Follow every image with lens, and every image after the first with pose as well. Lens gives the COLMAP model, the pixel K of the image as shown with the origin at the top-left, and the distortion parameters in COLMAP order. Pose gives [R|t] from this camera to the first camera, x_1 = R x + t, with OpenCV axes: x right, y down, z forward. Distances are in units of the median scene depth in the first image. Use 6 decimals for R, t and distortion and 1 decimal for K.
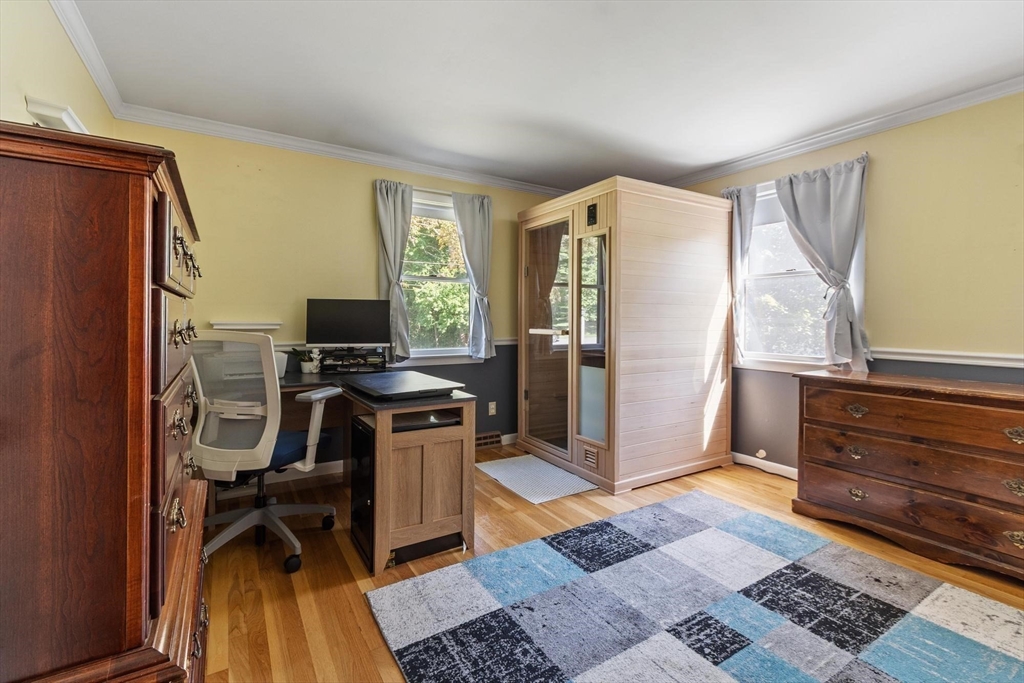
lens RADIAL K [[462.3, 0, 512.0], [0, 462.3, 341.5], [0, 0, 1]] dist [-0.001662, -0.000704]
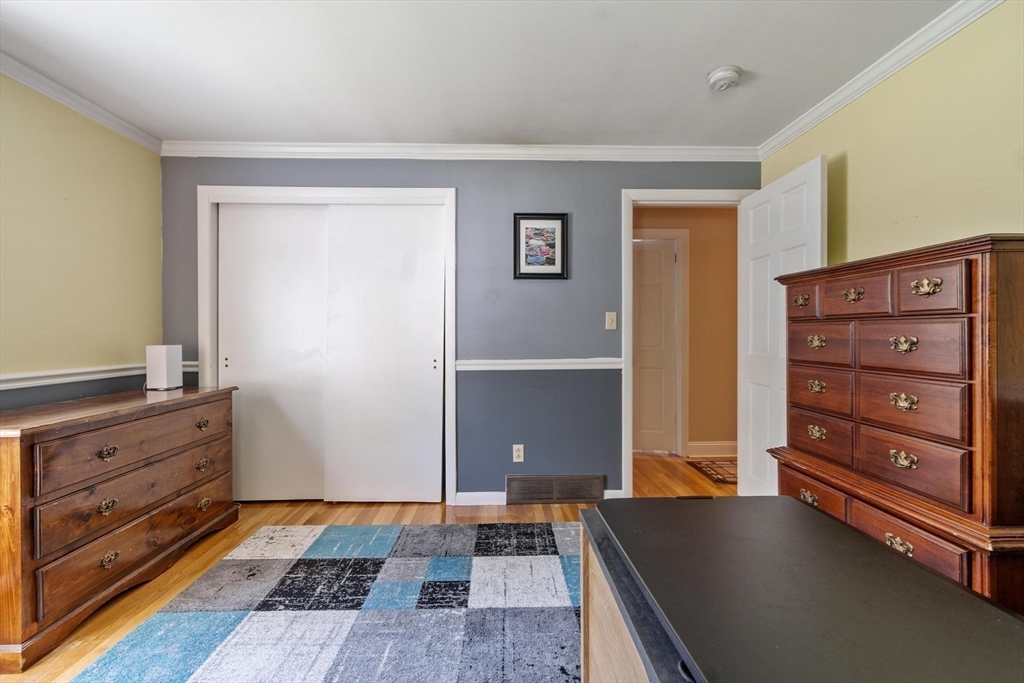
lens RADIAL K [[462.3, 0, 512.0], [0, 462.3, 341.5], [0, 0, 1]] dist [-0.001662, -0.000704]
pose [[-0.870427, -0.010378, 0.492188, -0.298671], [0.023988, 0.997696, 0.063458, -0.093901], [-0.491713, 0.067043, -0.868173, 1.774348]]
